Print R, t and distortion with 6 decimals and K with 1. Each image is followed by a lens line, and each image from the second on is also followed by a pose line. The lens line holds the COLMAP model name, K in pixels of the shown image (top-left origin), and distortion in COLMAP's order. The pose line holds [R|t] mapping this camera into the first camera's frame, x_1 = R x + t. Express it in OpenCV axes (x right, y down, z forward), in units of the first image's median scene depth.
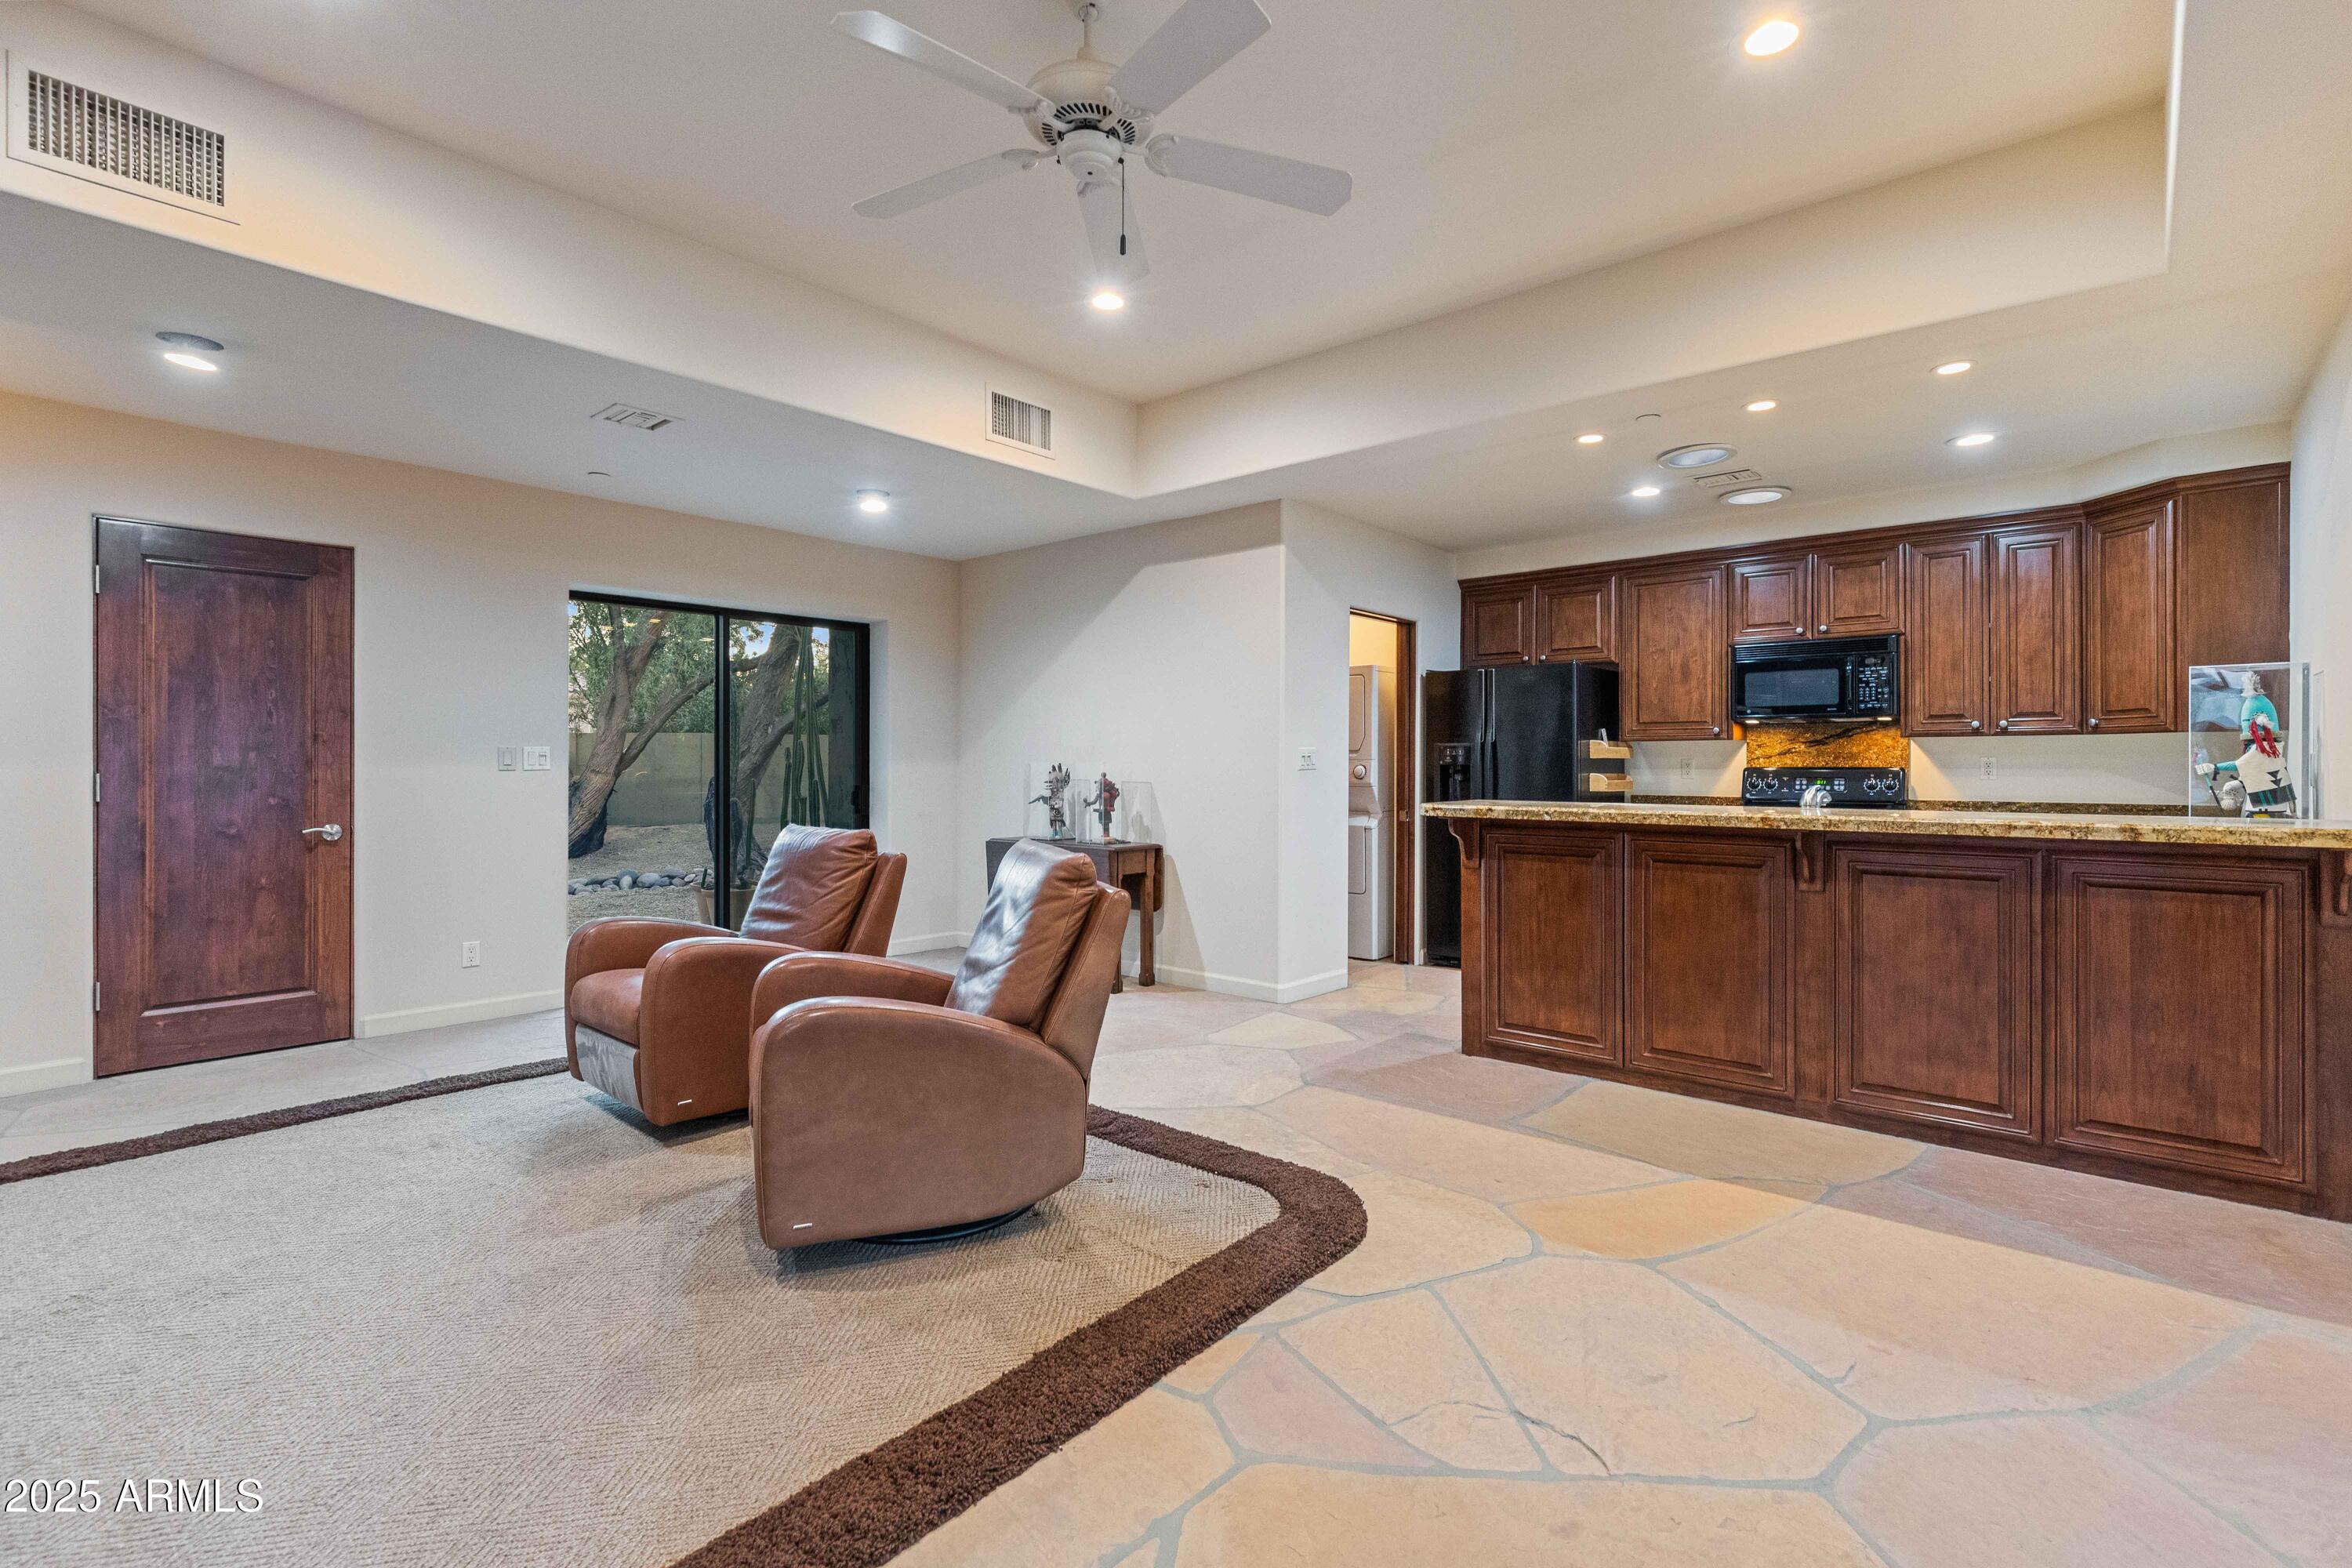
lens RADIAL K [[1120.5, 0, 1187.5], [0, 1120.5, 770.9], [0, 0, 1]] dist [-0.000213, -0.000165]
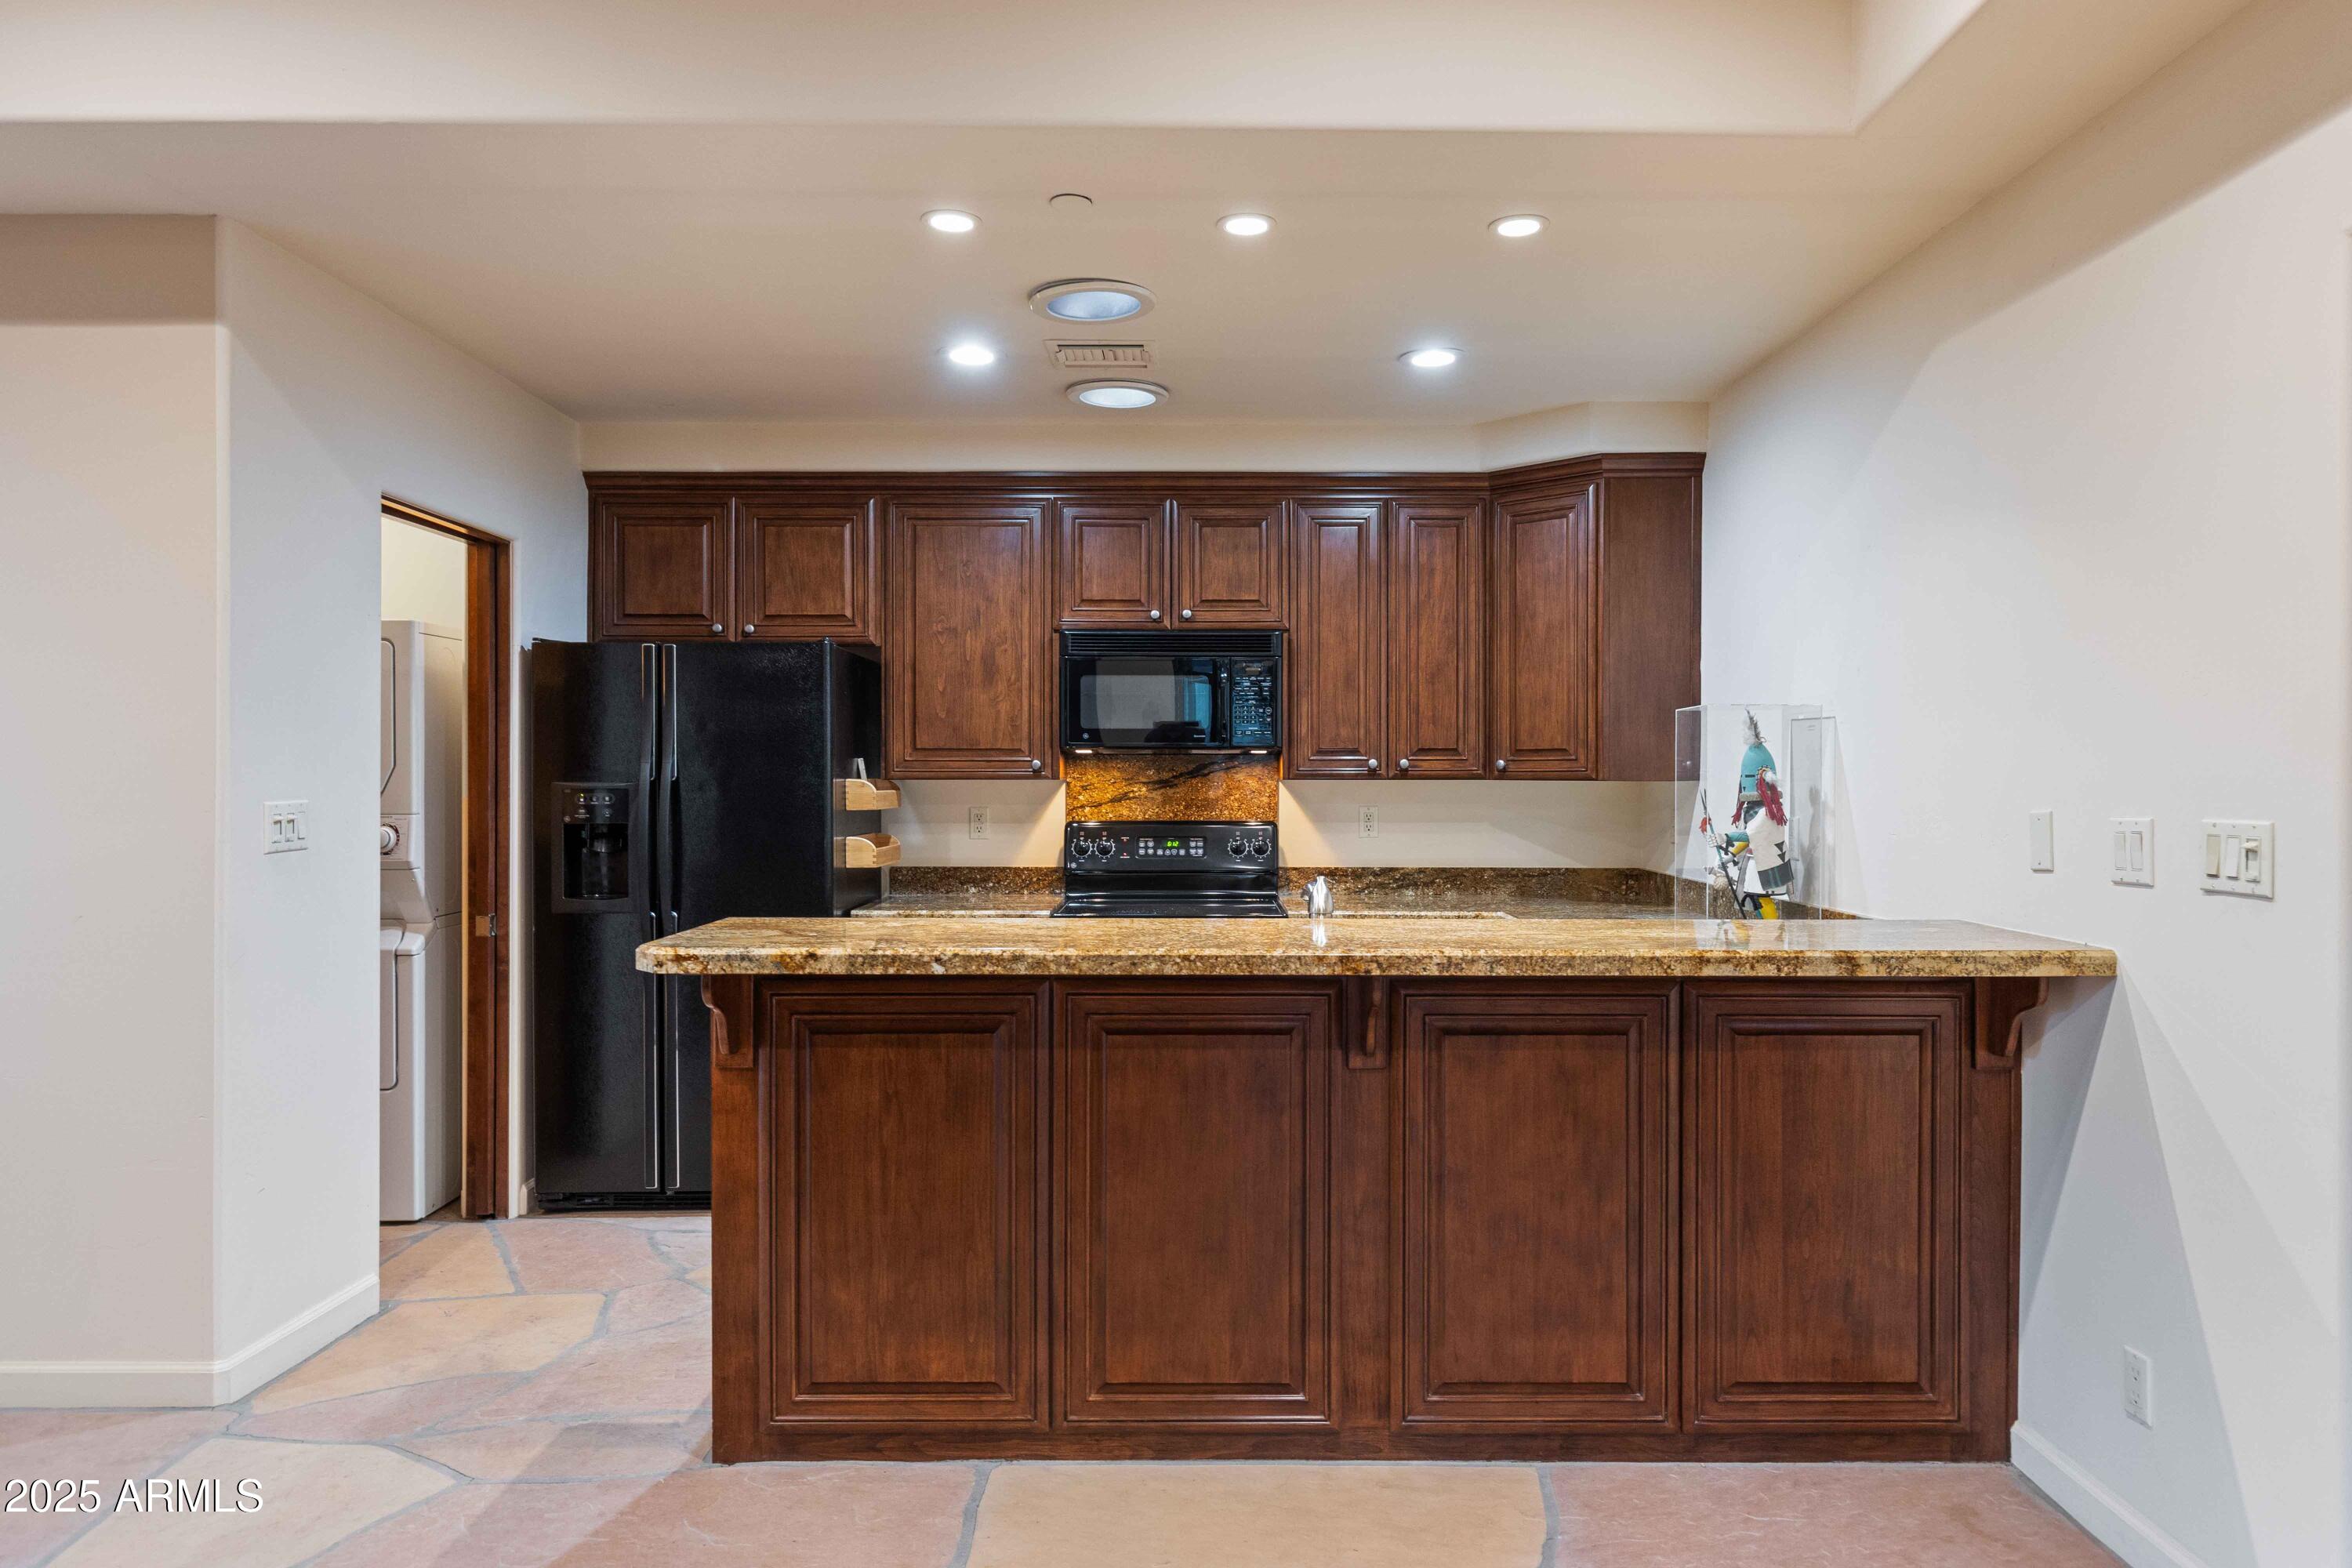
lens RADIAL K [[1492.6, 0, 1179.7], [0, 1492.6, 784.4], [0, 0, 1]] dist [0.009115, -0.001392]
pose [[0.748483, -0.004611, 0.663138, -0.024807], [0.000337, 0.999978, 0.006573, -0.037330], [-0.663154, -0.004697, 0.748468, 0.395908]]
